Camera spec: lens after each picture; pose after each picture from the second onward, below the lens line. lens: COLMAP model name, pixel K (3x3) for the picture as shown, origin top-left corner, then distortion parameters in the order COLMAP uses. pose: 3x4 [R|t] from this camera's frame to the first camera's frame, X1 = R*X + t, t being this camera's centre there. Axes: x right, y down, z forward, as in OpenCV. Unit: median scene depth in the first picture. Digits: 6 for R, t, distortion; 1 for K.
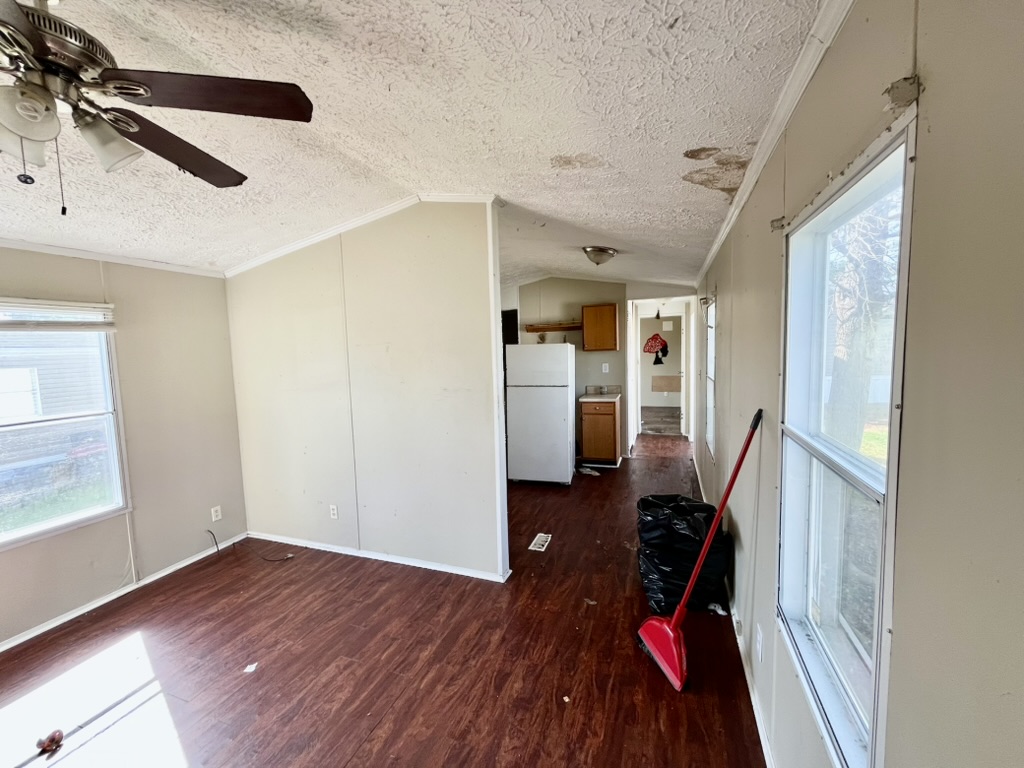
lens RADIAL K [[413.2, 0, 511.7], [0, 413.2, 382.5], [0, 0, 1]] dist [-0.004494, 0.001469]
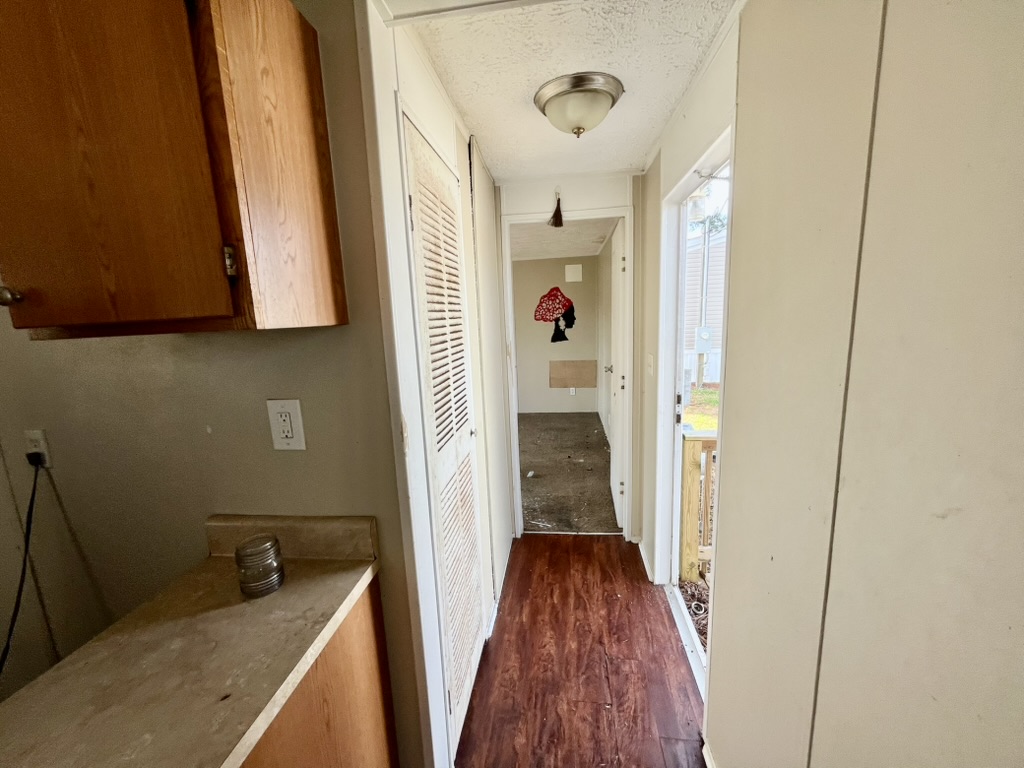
lens RADIAL K [[413.2, 0, 511.2], [0, 413.2, 385.9], [0, 0, 1]] dist [-0.004494, 0.001469]
pose [[0.973753, -0.048130, 0.222462, 0.157775], [0.028364, 0.995428, 0.091206, -0.036445], [-0.225834, -0.082502, 0.970666, 0.449316]]
